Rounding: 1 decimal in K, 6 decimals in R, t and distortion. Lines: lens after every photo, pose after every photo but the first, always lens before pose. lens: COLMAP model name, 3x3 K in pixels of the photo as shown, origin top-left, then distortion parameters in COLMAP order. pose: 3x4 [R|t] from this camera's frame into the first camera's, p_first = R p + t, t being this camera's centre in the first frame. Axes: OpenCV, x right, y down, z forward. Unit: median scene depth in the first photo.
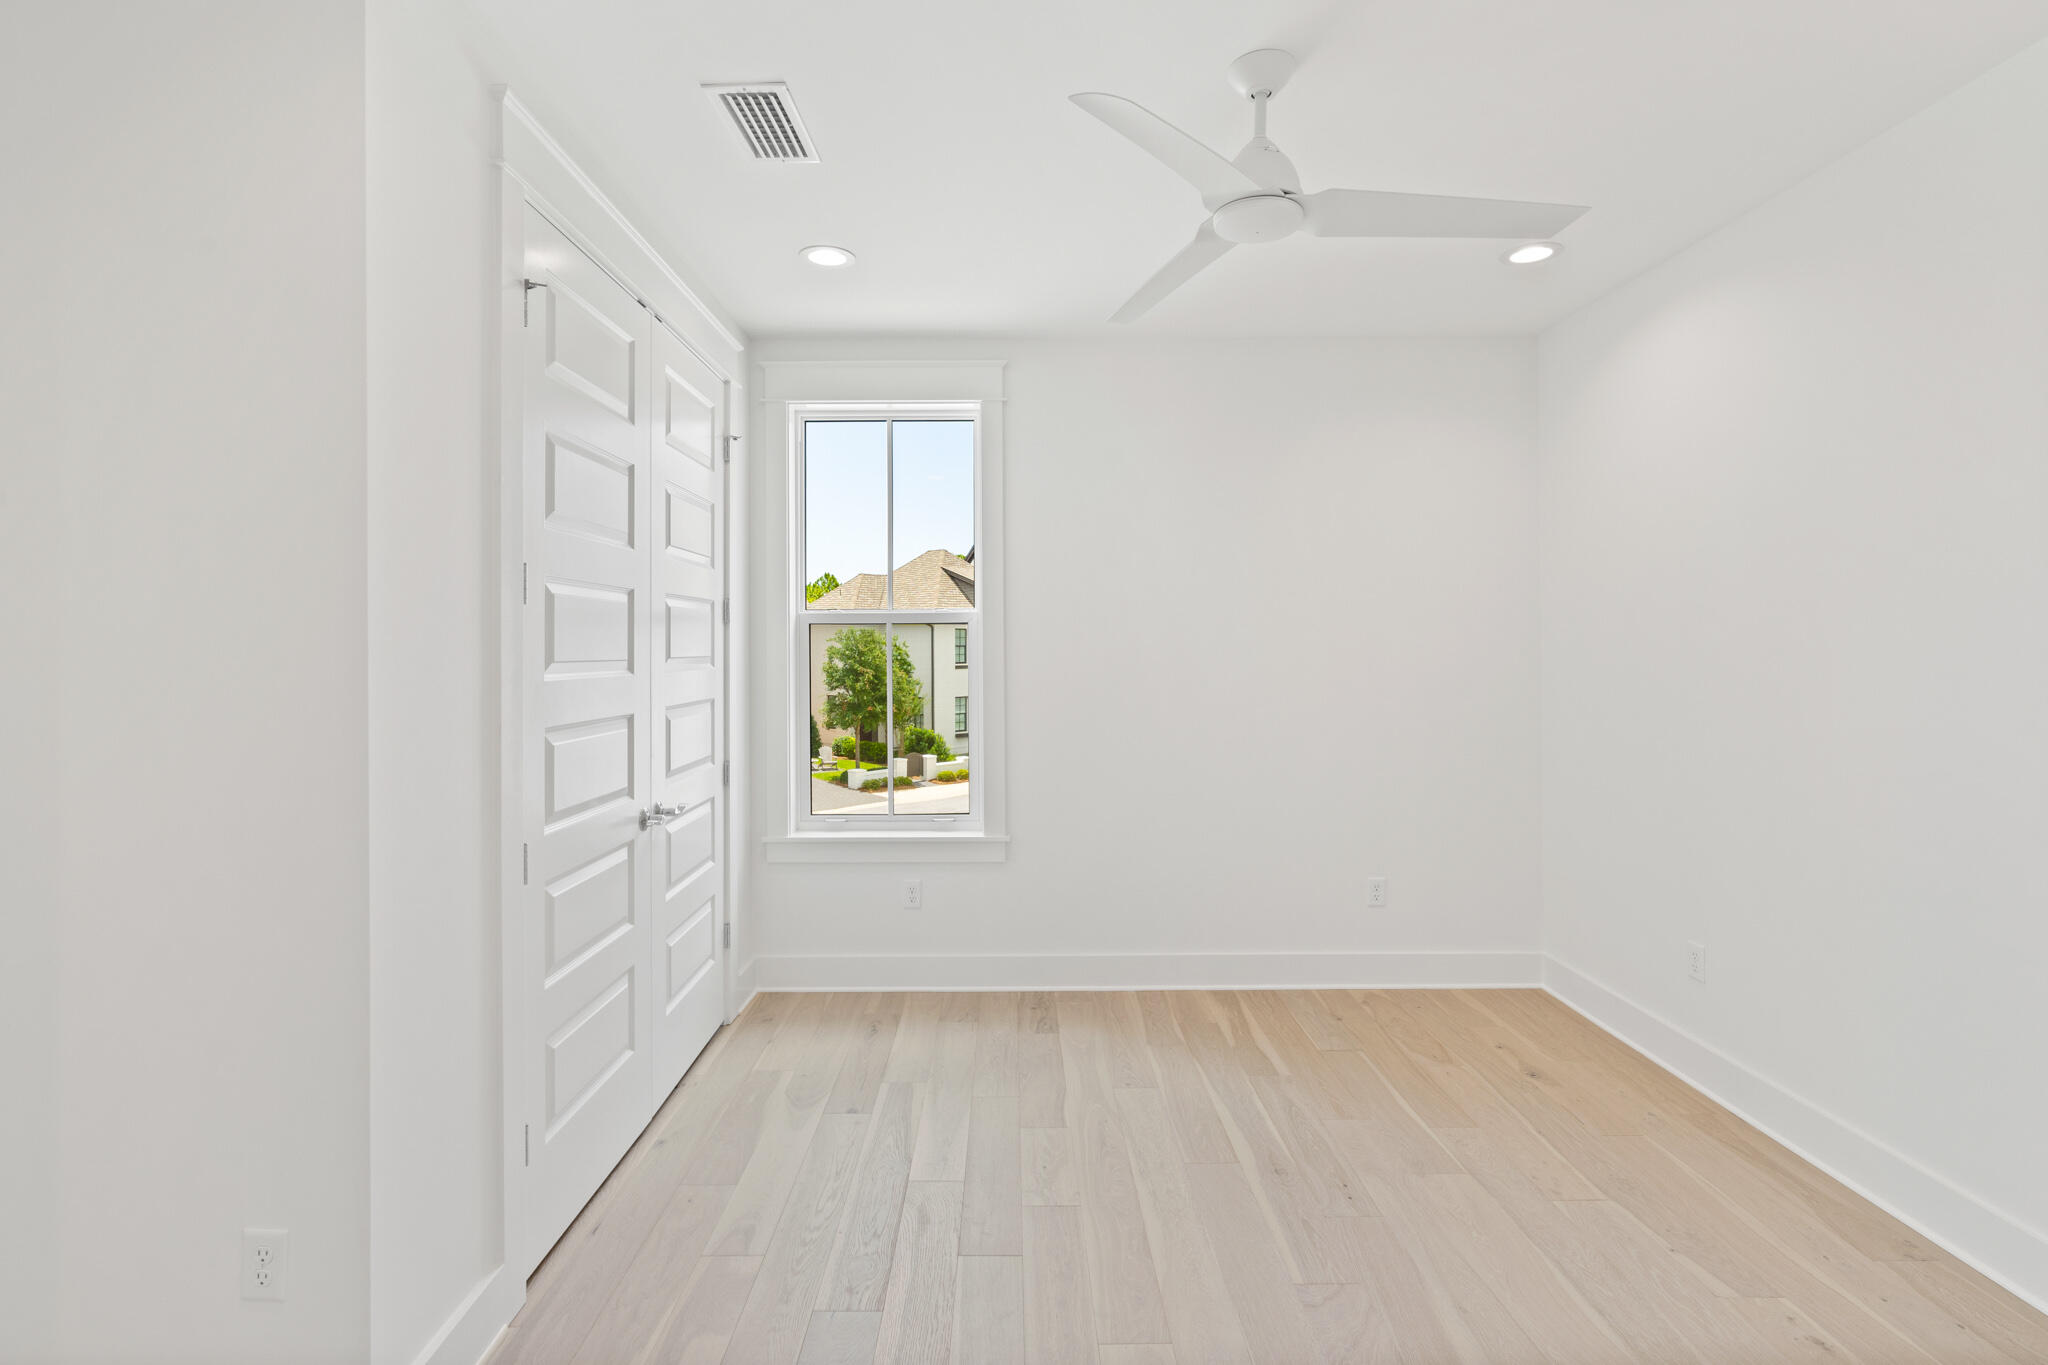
lens RADIAL K [[957.5, 0, 995.7], [0, 957.5, 642.1], [0, 0, 1]] dist [-0.001642, 0.001507]
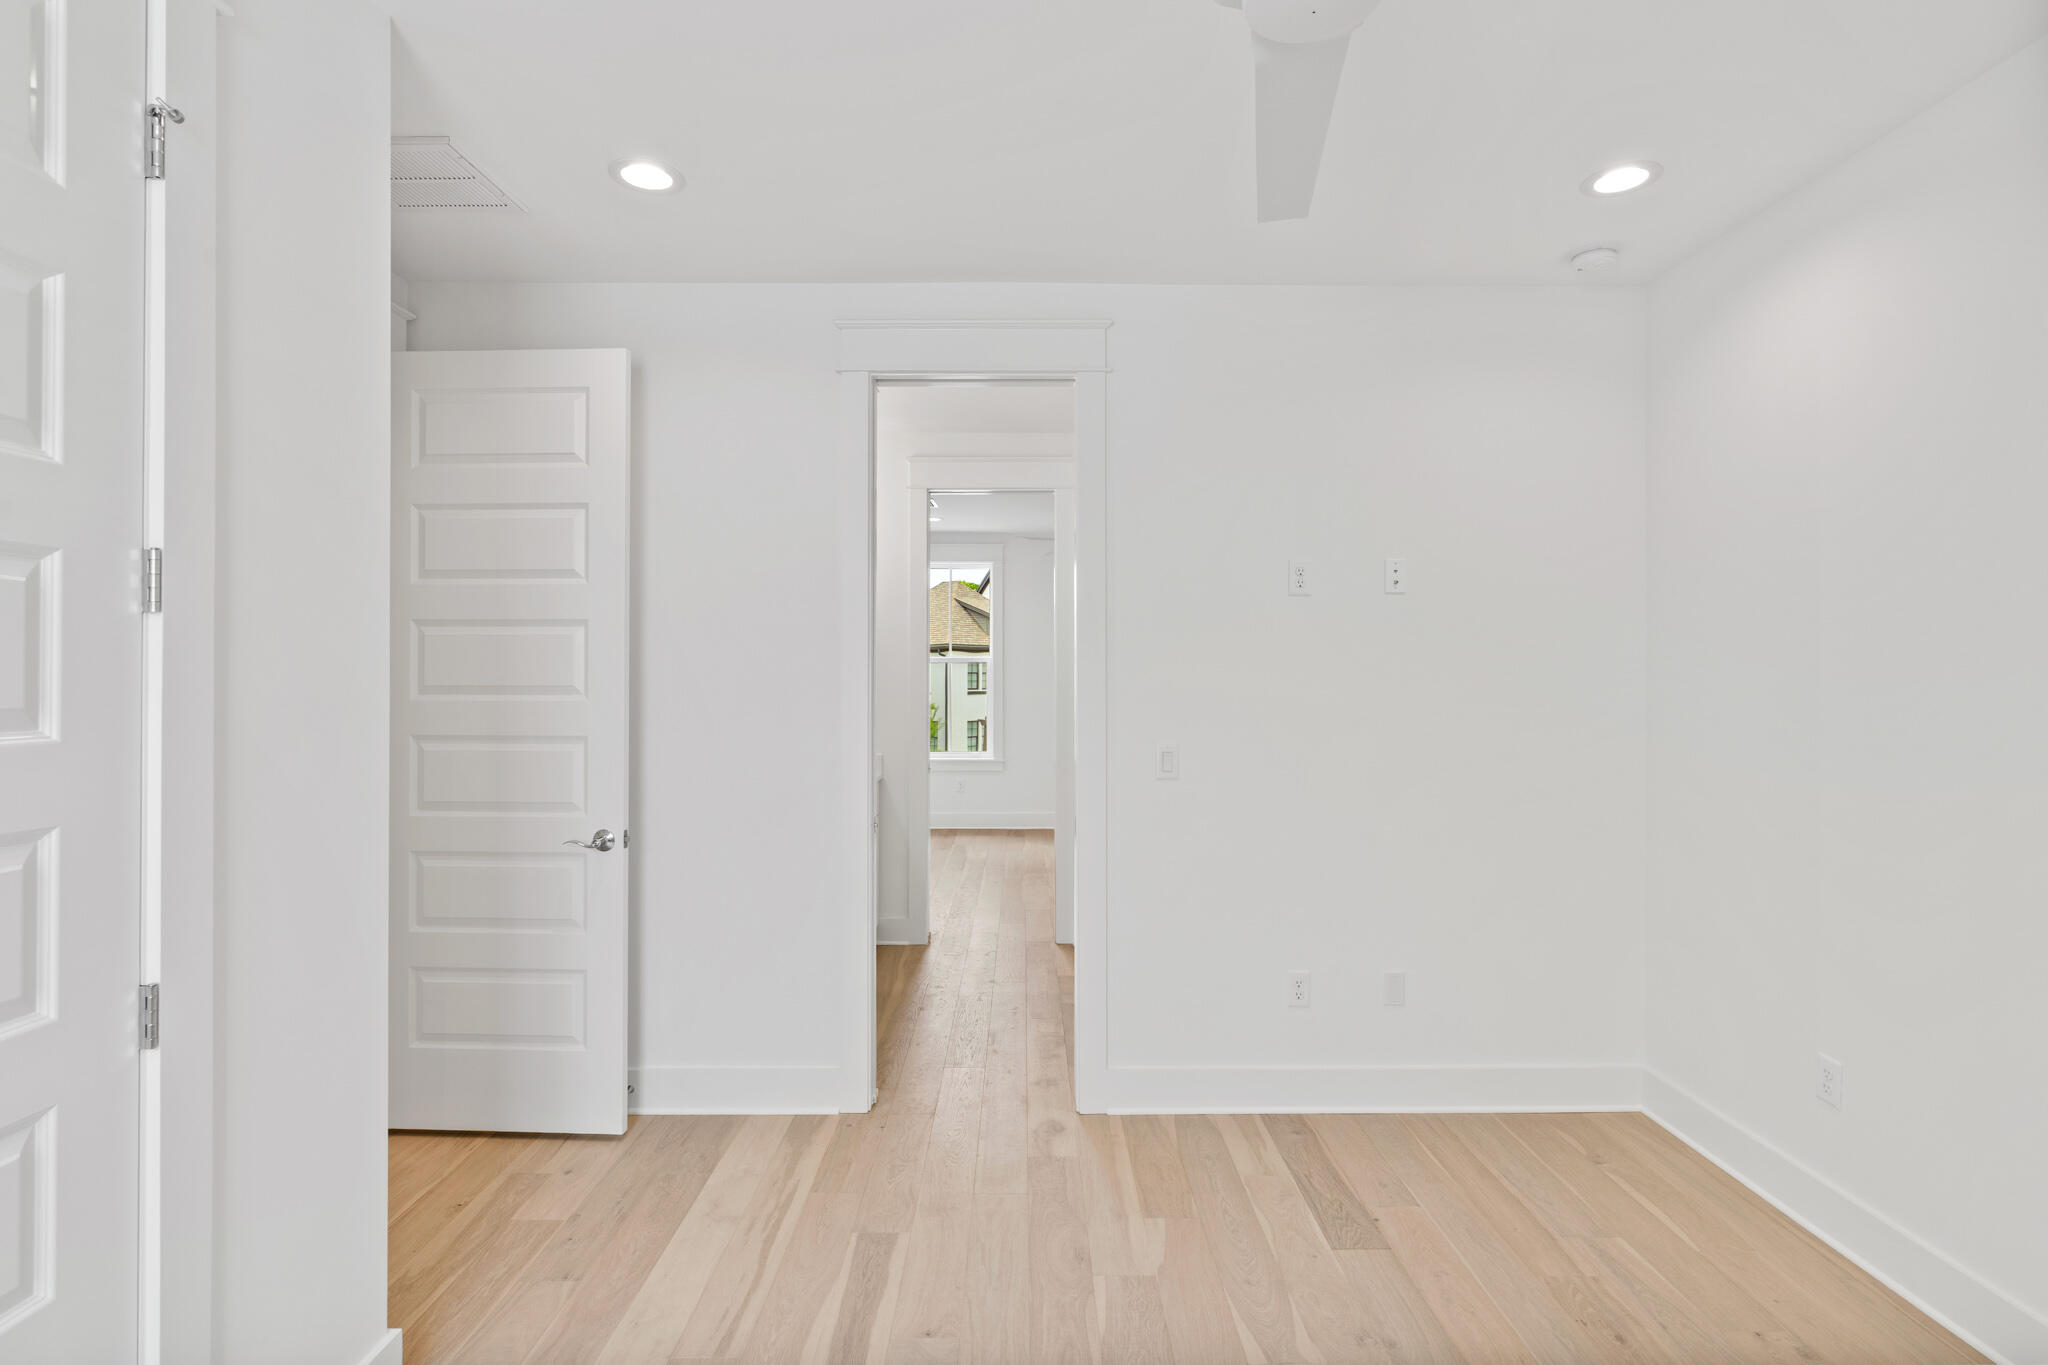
lens RADIAL K [[996.0, 0, 1021.9], [0, 996.0, 681.7], [0, 0, 1]] dist [-0.003727, 0.001644]
pose [[0.999793, 0.013717, 0.015054, 0.015642], [-0.013888, 0.999839, 0.011357, 0.000065], [-0.014896, -0.011564, 0.999822, -1.311441]]
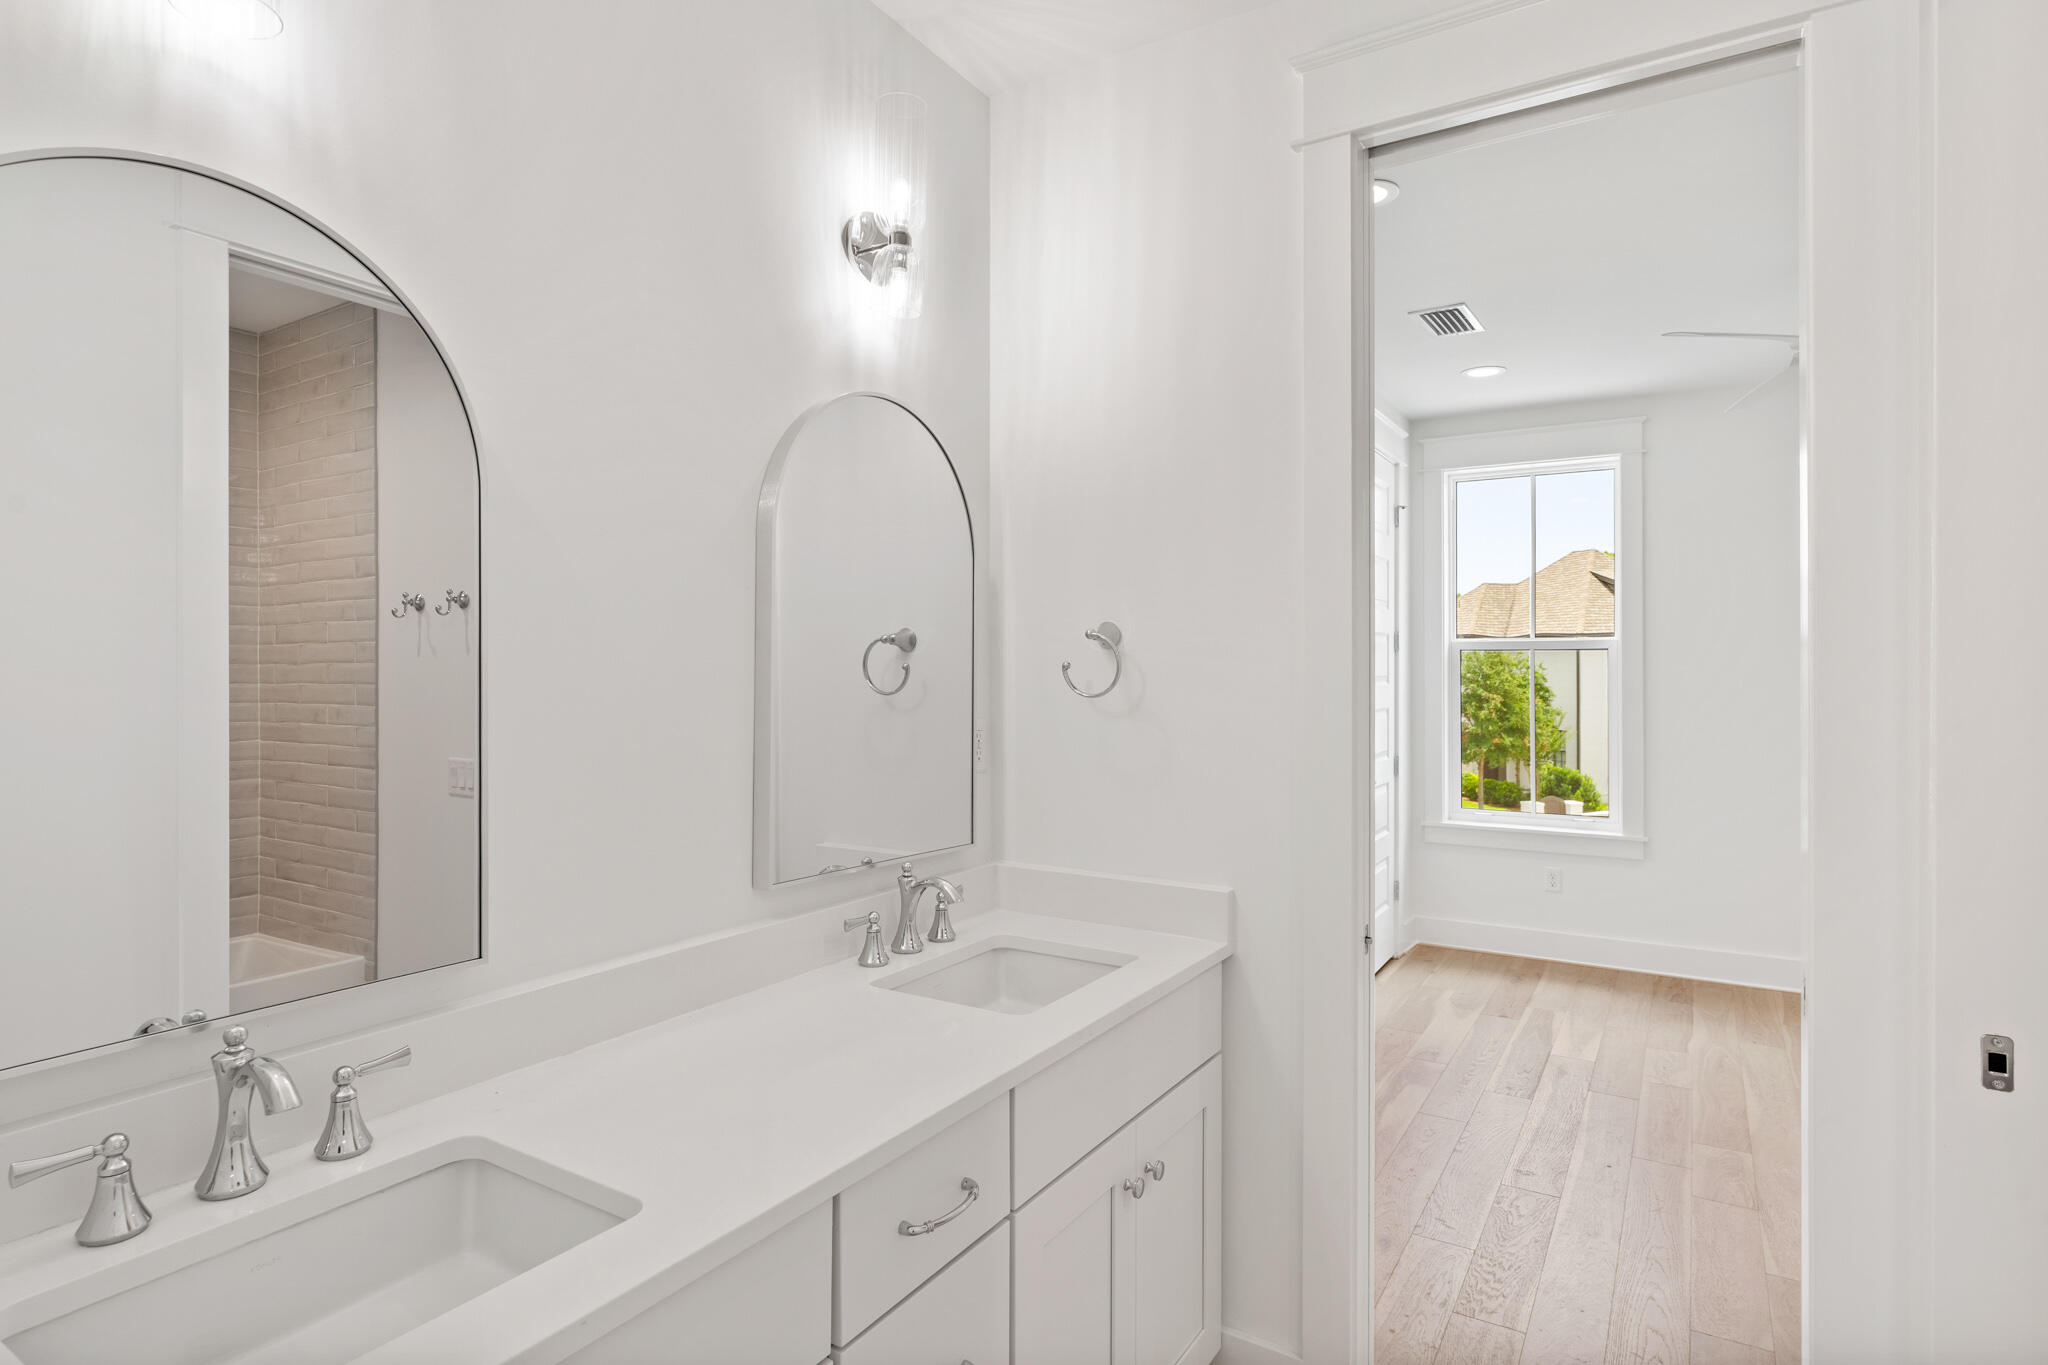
lens RADIAL K [[1085.3, 0, 1034.6], [0, 1085.3, 670.2], [0, 0, 1]] dist [-0.005629, 0.003272]
pose [[0.862156, 0.003210, -0.506632, 0.038917], [0.000118, 0.999979, 0.006537, -0.003056], [0.506642, -0.005695, 0.862138, -0.485195]]
